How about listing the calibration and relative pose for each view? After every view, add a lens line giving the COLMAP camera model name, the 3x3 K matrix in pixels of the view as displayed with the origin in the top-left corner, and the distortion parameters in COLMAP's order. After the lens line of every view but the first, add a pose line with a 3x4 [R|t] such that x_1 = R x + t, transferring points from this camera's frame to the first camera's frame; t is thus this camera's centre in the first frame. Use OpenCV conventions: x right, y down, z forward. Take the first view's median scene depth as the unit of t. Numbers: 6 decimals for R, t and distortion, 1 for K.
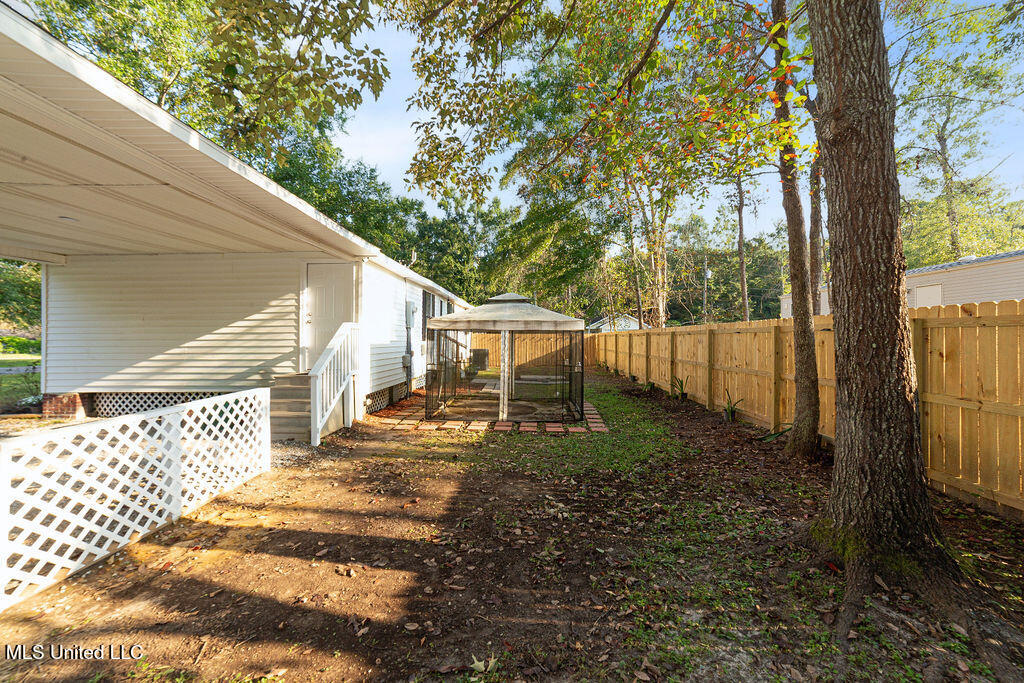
lens RADIAL K [[434.7, 0, 516.7], [0, 434.7, 341.6], [0, 0, 1]] dist [-0.017092, 0.000120]
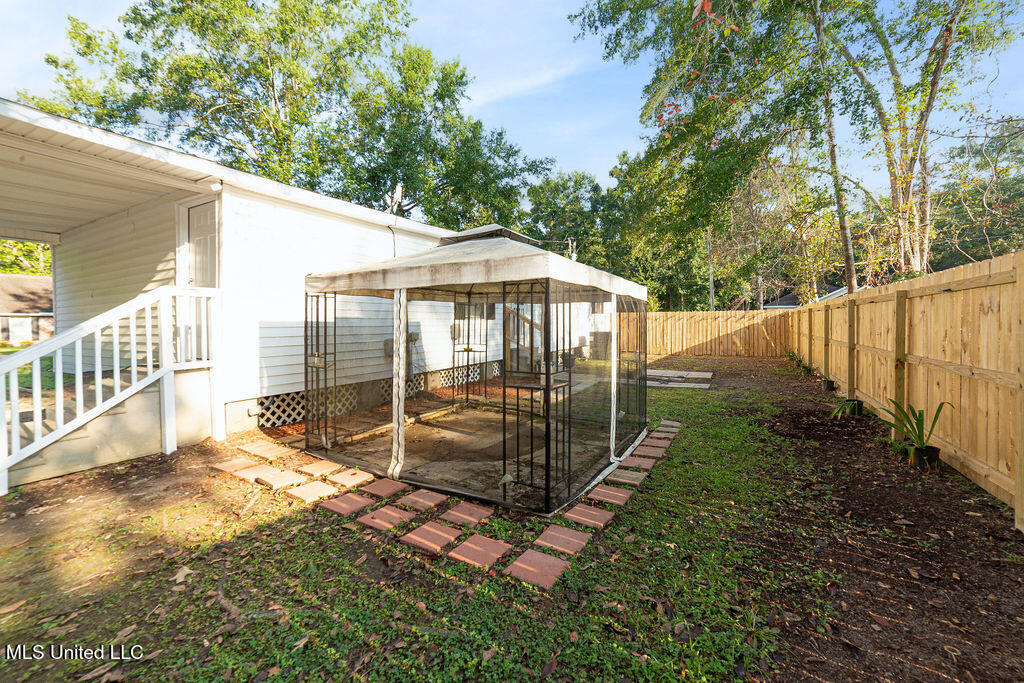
lens RADIAL K [[434.7, 0, 508.2], [0, 434.7, 337.1], [0, 0, 1]] dist [-0.017092, 0.000120]
pose [[0.888986, 0.006297, -0.457891, 0.206828], [0.005210, 0.999702, 0.023863, 0.010648], [0.457904, -0.023599, 0.888688, 0.441635]]
